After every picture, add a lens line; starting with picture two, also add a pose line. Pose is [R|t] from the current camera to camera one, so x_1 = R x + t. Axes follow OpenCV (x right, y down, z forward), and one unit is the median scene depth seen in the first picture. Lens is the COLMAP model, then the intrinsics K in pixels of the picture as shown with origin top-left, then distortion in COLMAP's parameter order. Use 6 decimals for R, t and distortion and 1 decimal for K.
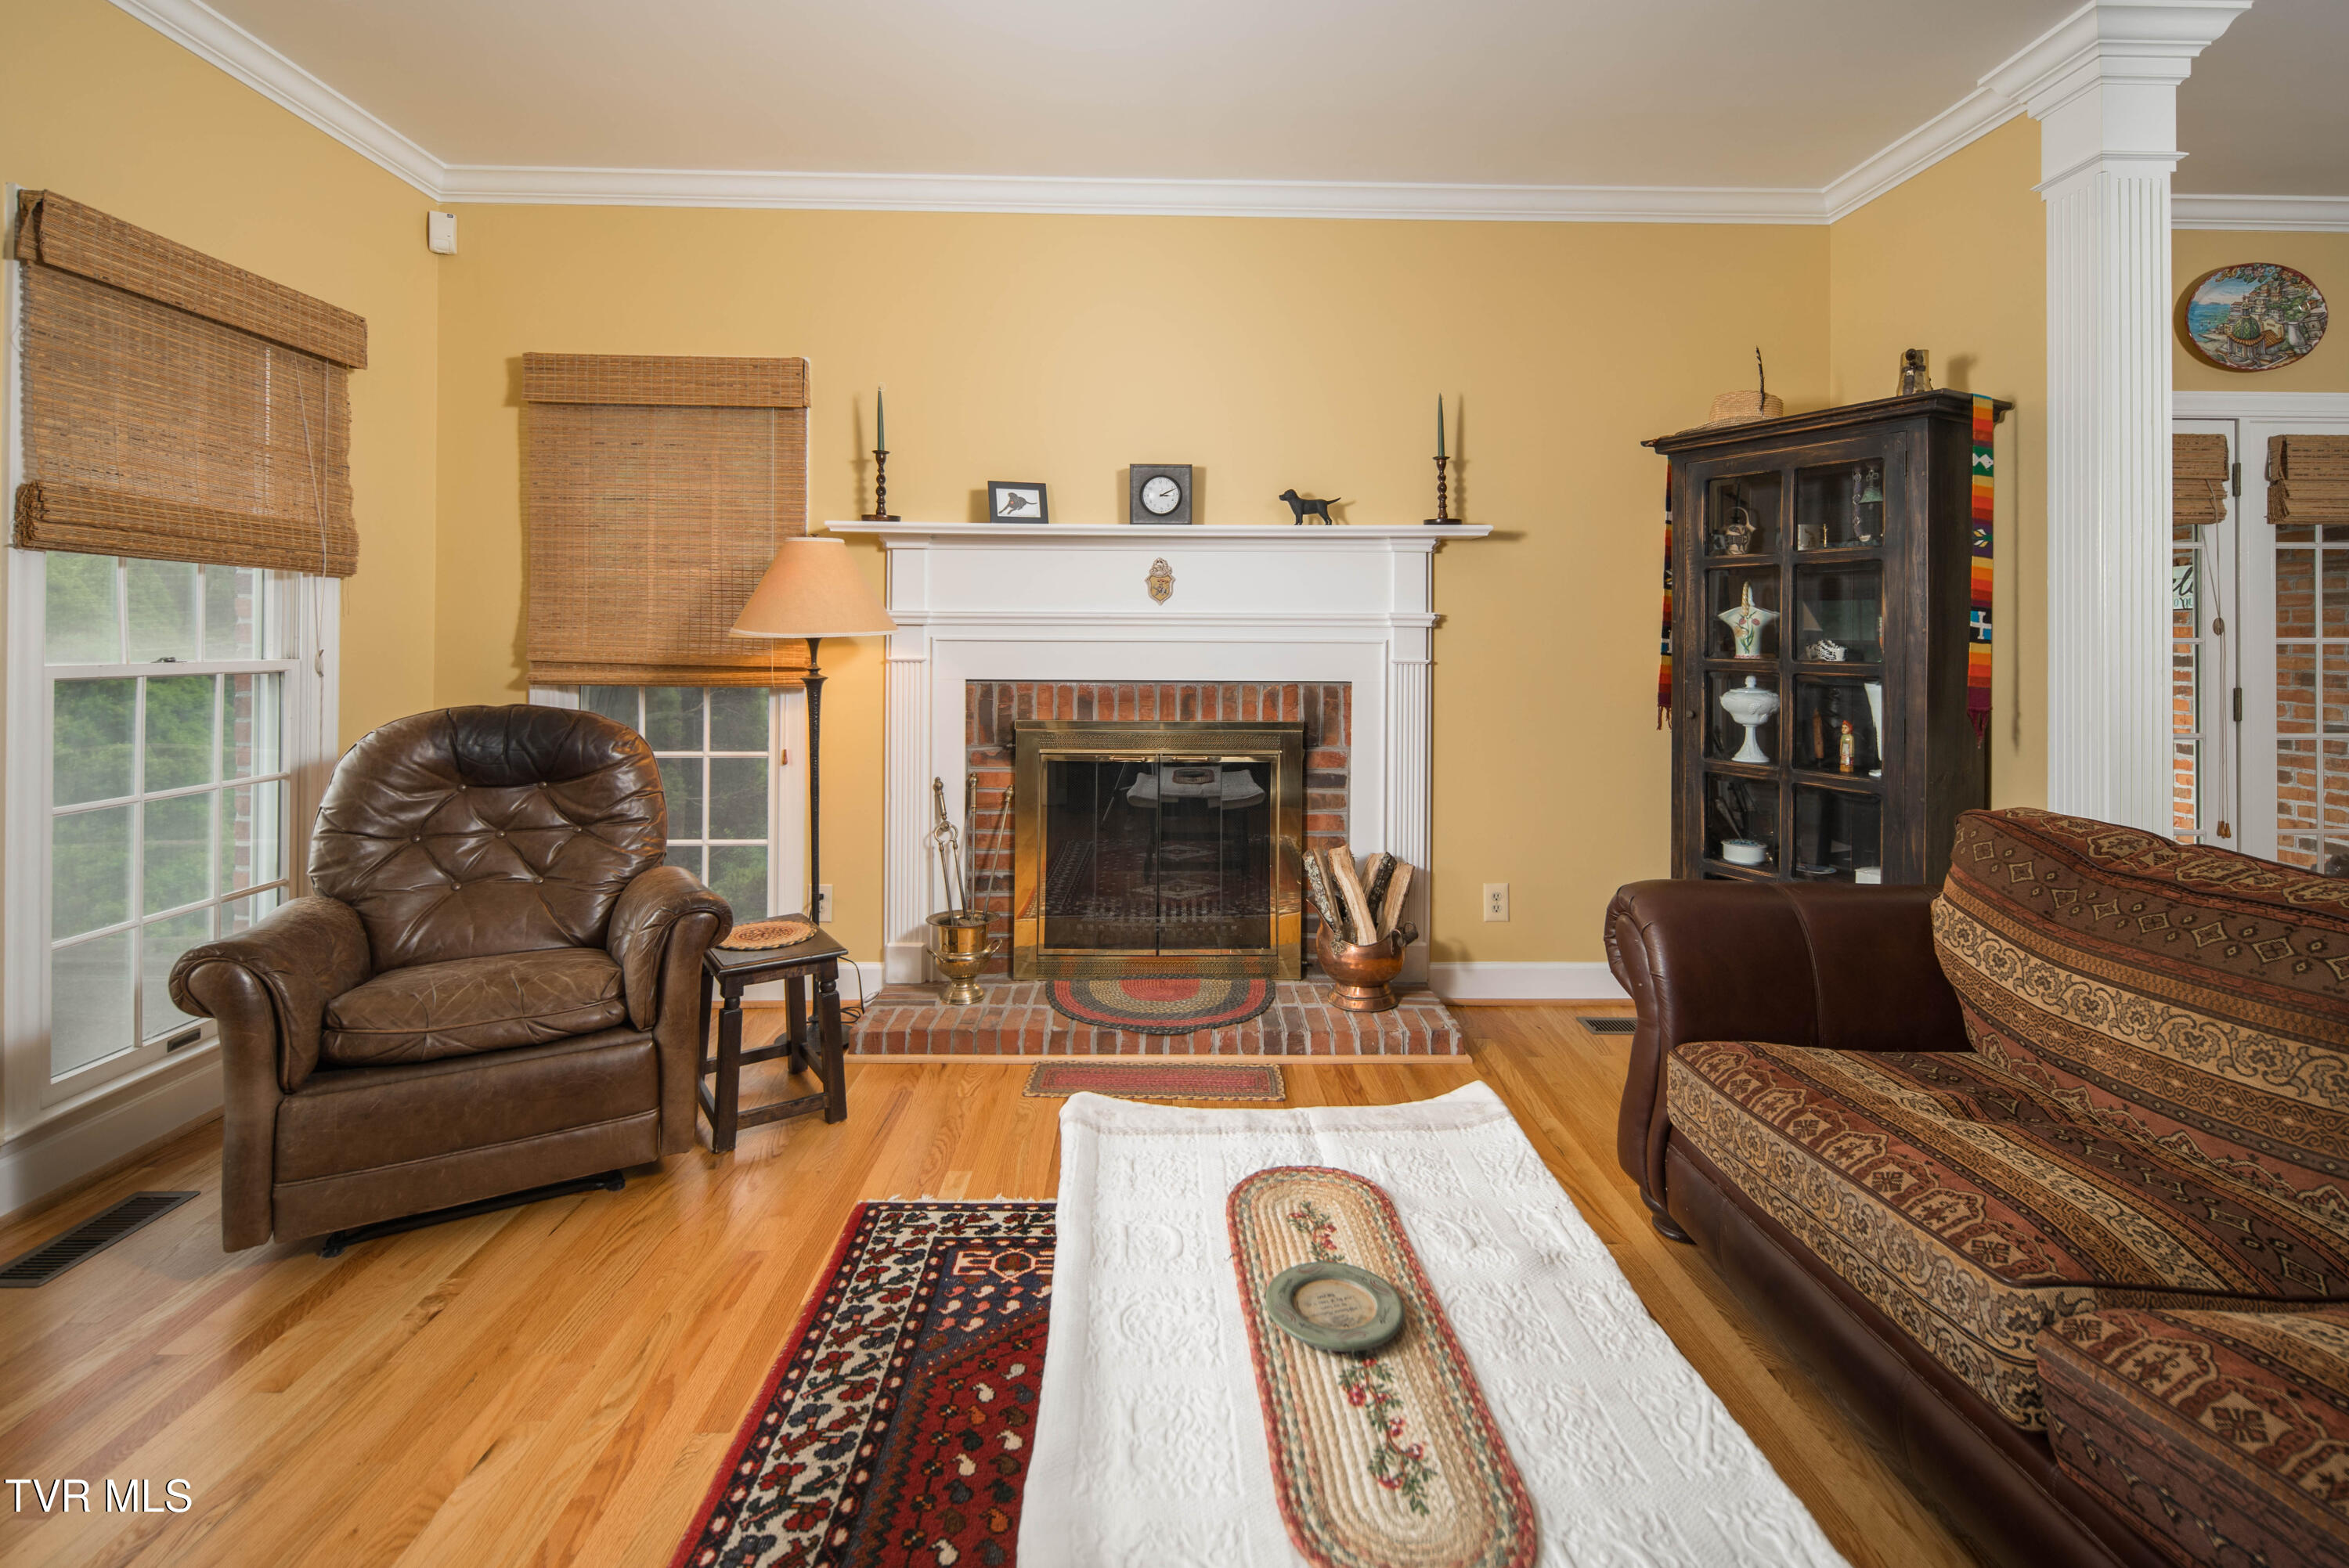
lens RADIAL K [[1069.2, 0, 1166.3], [0, 1069.2, 630.7], [0, 0, 1]] dist [0.000869, -0.001305]
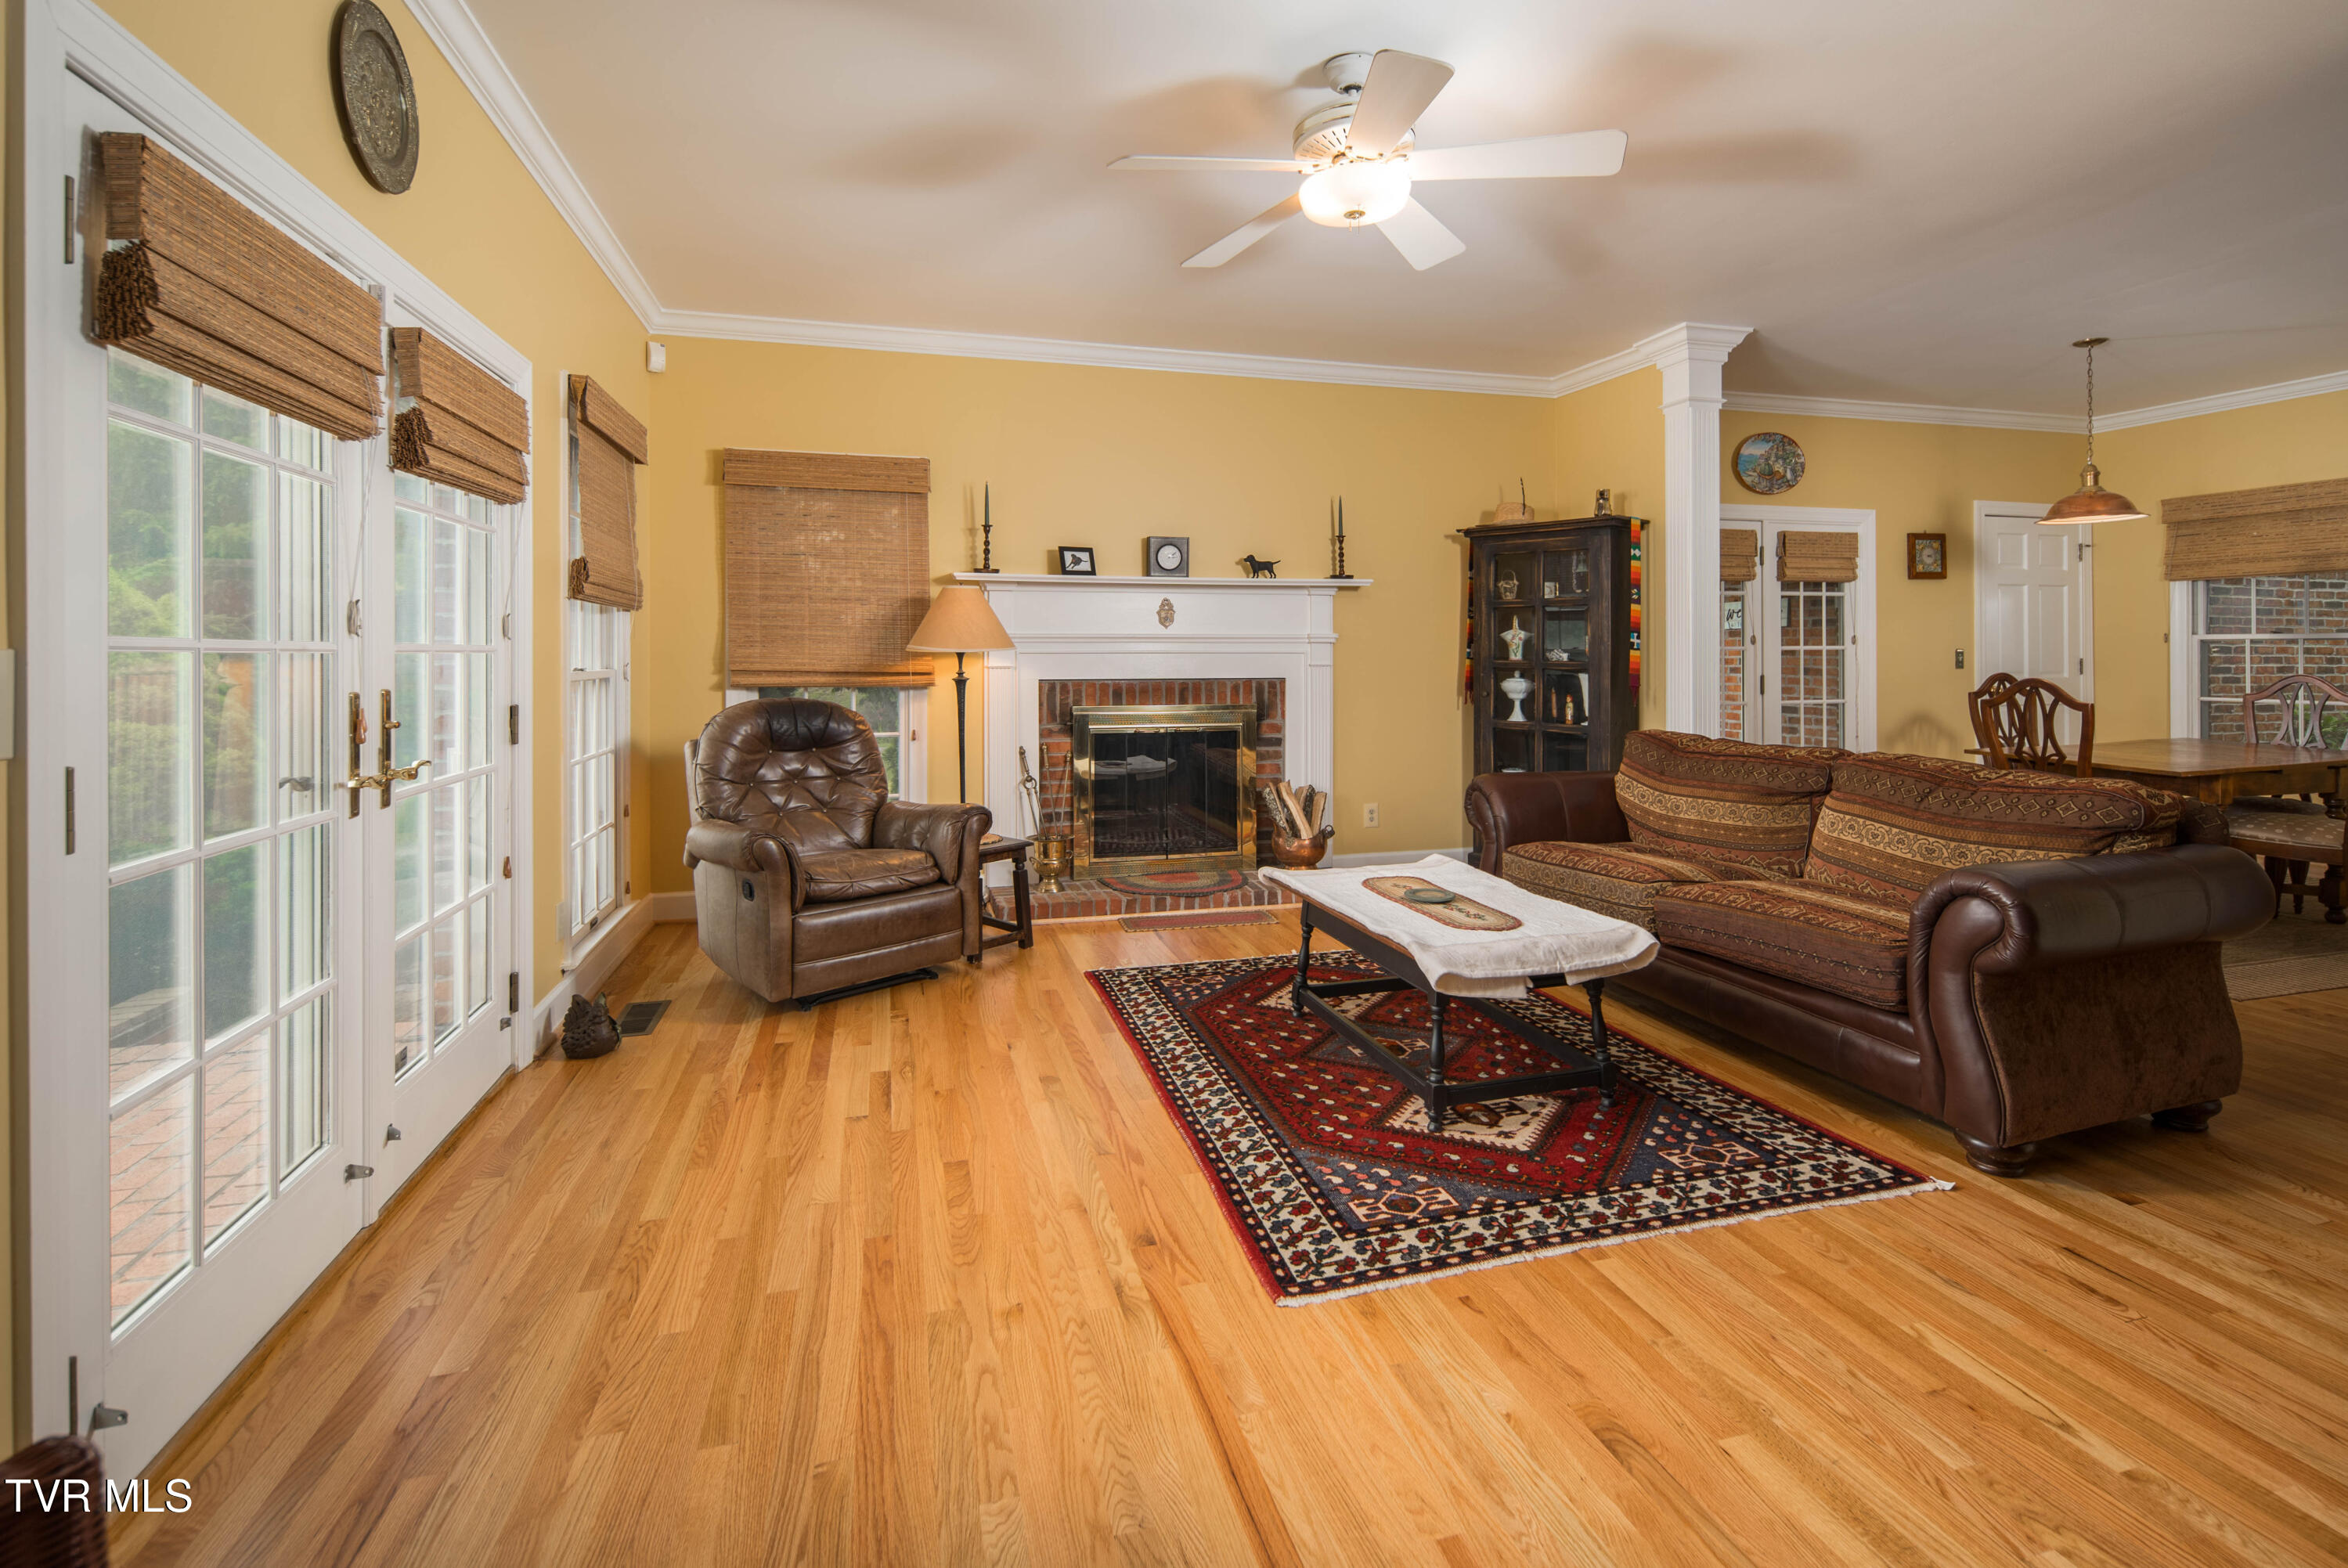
lens RADIAL K [[1068.8, 0, 1169.2], [0, 1068.8, 645.7], [0, 0, 1]] dist [0.000869, -0.001305]
pose [[0.971205, -0.005573, 0.238179, -0.373448], [0.005163, 0.999984, 0.002346, -0.003774], [-0.238188, -0.001049, 0.971219, -0.489091]]
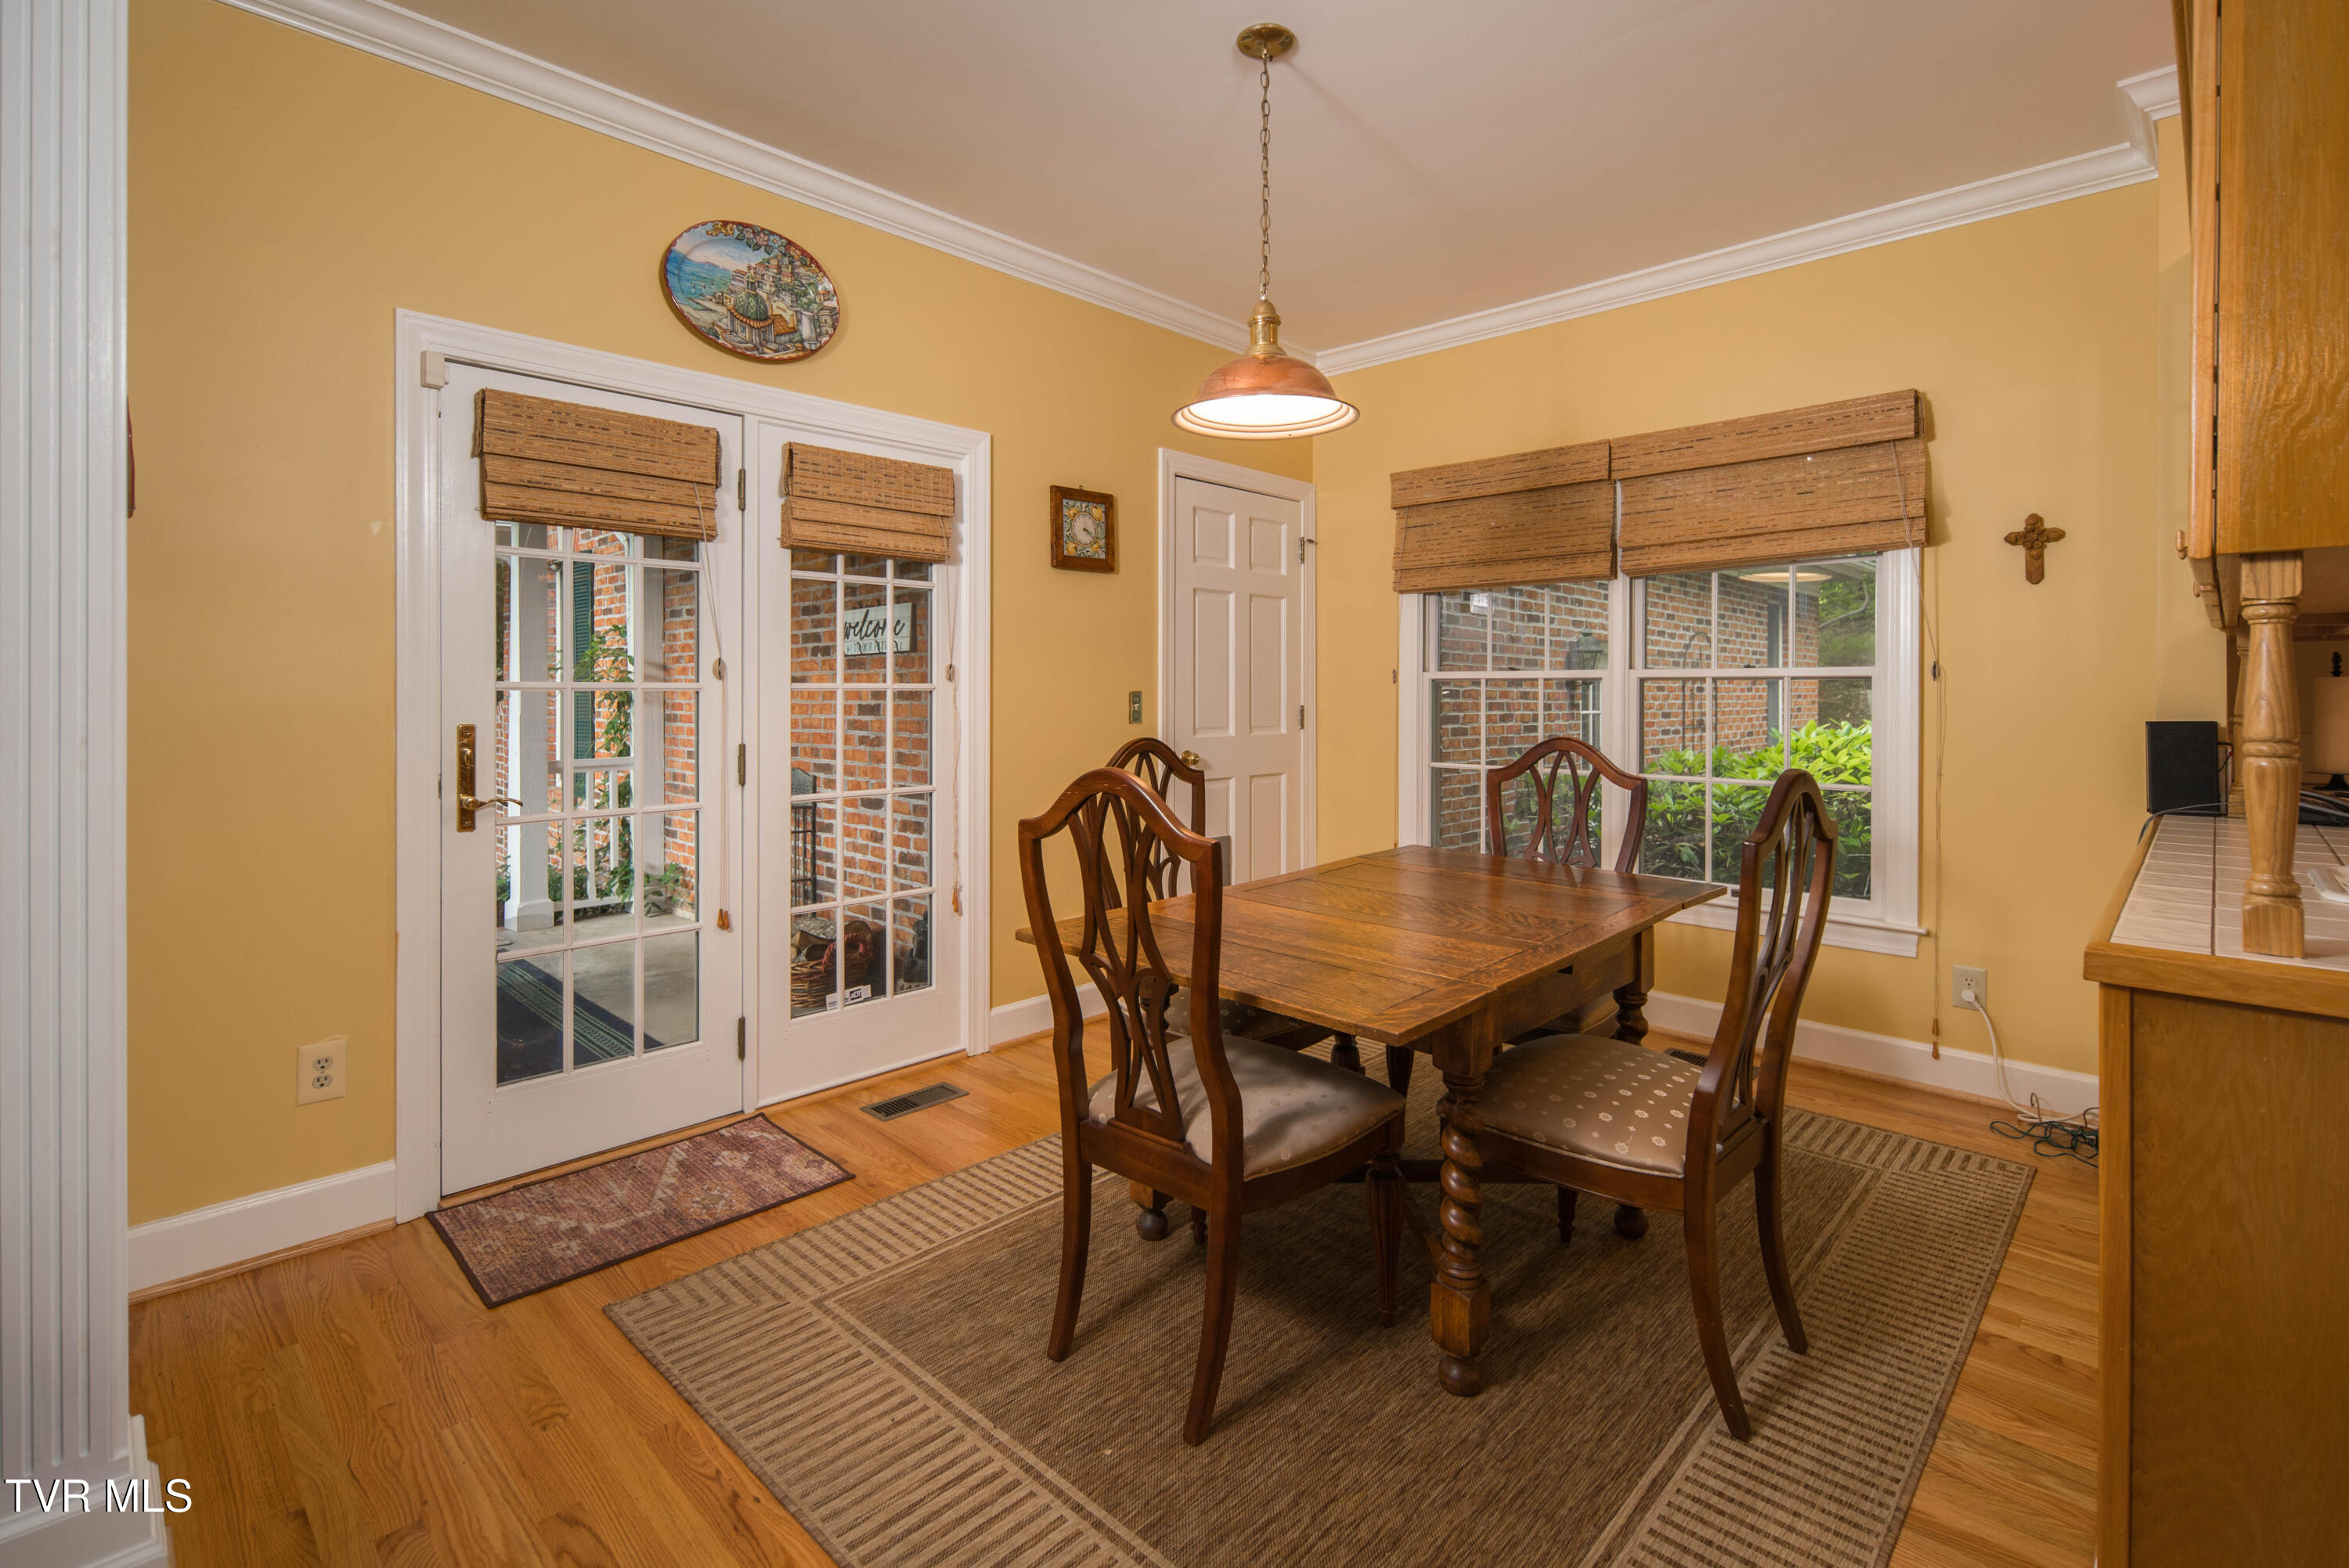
lens RADIAL K [[1069.2, 0, 1176.2], [0, 1069.2, 693.3], [0, 0, 1]] dist [0.000869, -0.001305]
pose [[0.714784, -0.003296, 0.699338, 0.704132], [-0.004470, 0.999947, 0.009282, 0.006053], [-0.699331, -0.009760, 0.714731, 0.191869]]
